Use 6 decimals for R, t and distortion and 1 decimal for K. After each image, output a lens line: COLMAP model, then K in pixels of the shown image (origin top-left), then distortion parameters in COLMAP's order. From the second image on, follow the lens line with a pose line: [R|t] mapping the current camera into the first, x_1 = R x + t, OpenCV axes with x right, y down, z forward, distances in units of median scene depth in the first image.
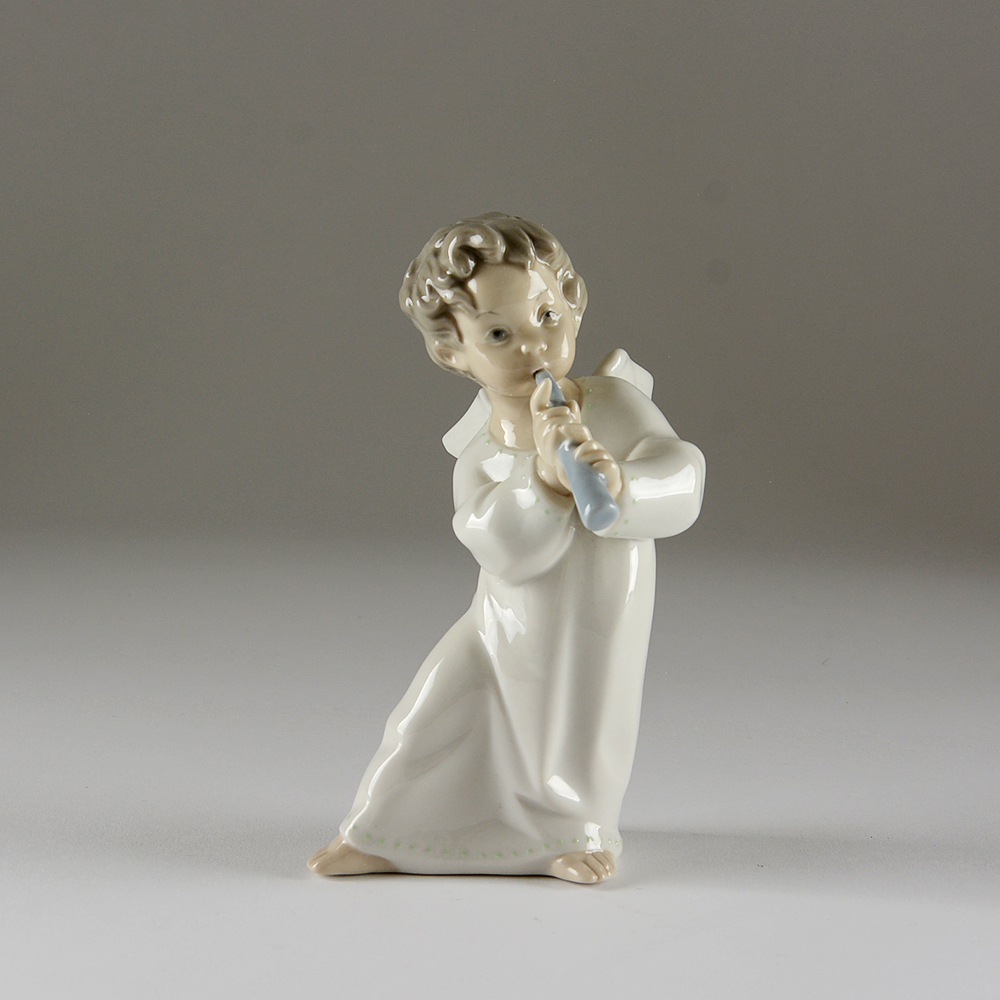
lens RADIAL K [[3294.8, 0, 500.1], [0, 3294.8, 603.3], [0, 0, 1]] dist [0.084639, -1.776663]
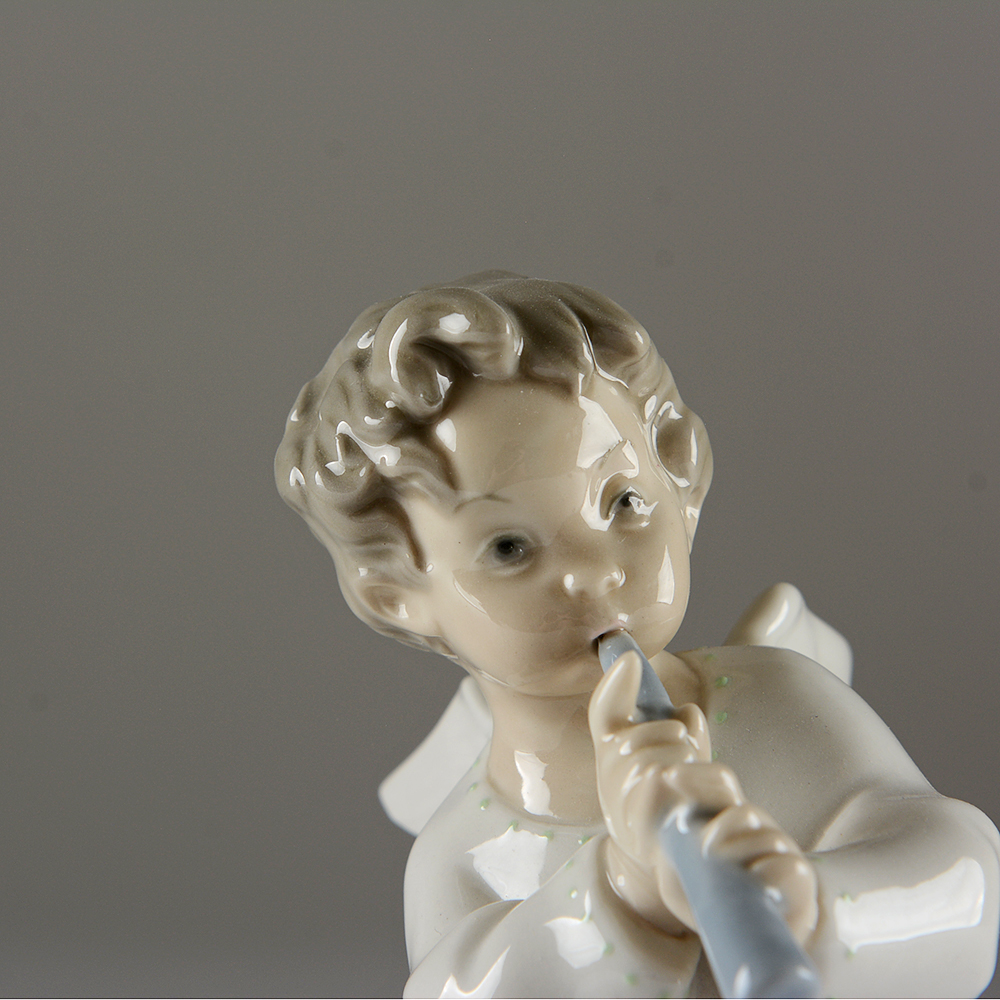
lens RADIAL K [[4100.1, 0, 500.0], [0, 4100.1, 500.0], [0, 0, 1]] dist [0.122243, 2.484650]
pose [[0.999926, -0.009530, 0.007563, -0.005509], [0.010276, 0.994343, -0.105715, -0.032530], [-0.006513, 0.105785, 0.994368, 0.479180]]
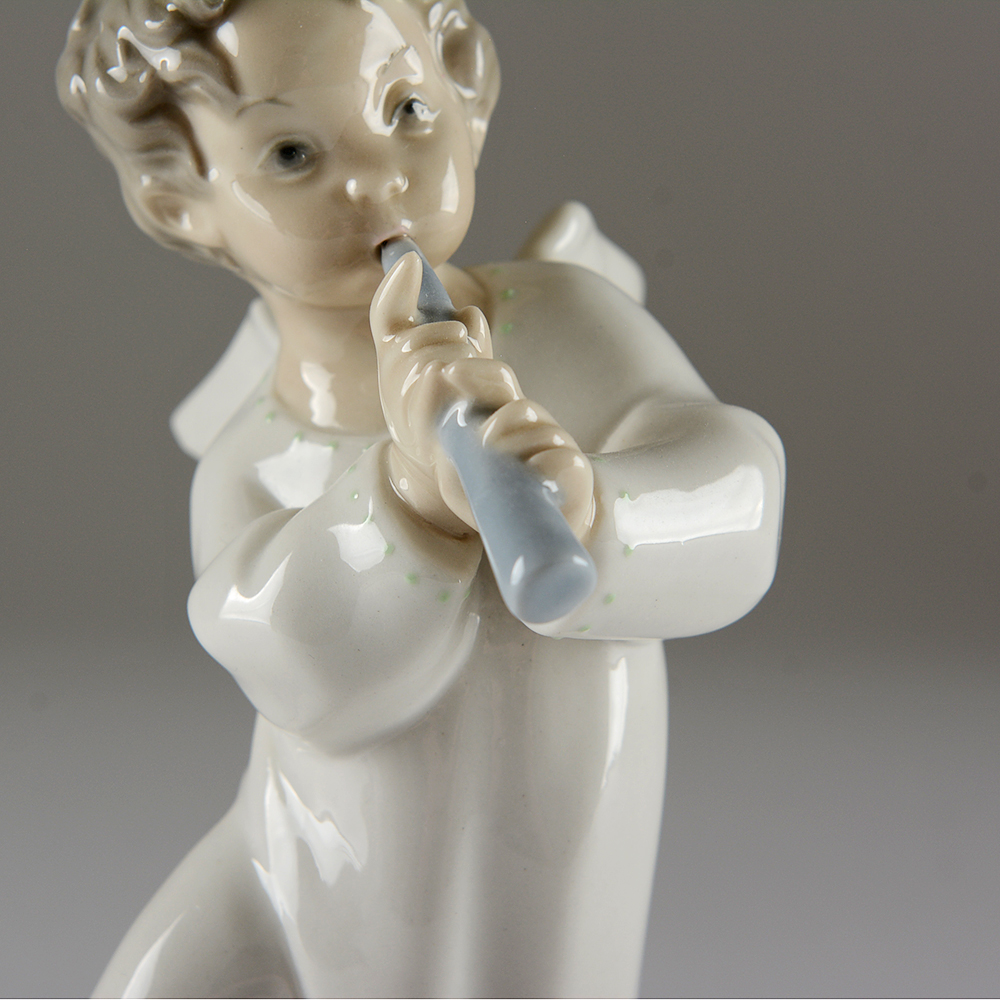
lens RADIAL K [[4100.1, 0, 500.0], [0, 4100.1, 500.0], [0, 0, 1]] dist [0.122243, 2.484650]
pose [[0.999025, -0.011619, 0.042597, 0.003233], [0.013681, 0.998732, -0.048445, -0.012335], [-0.041980, 0.048981, 0.997917, 0.481305]]
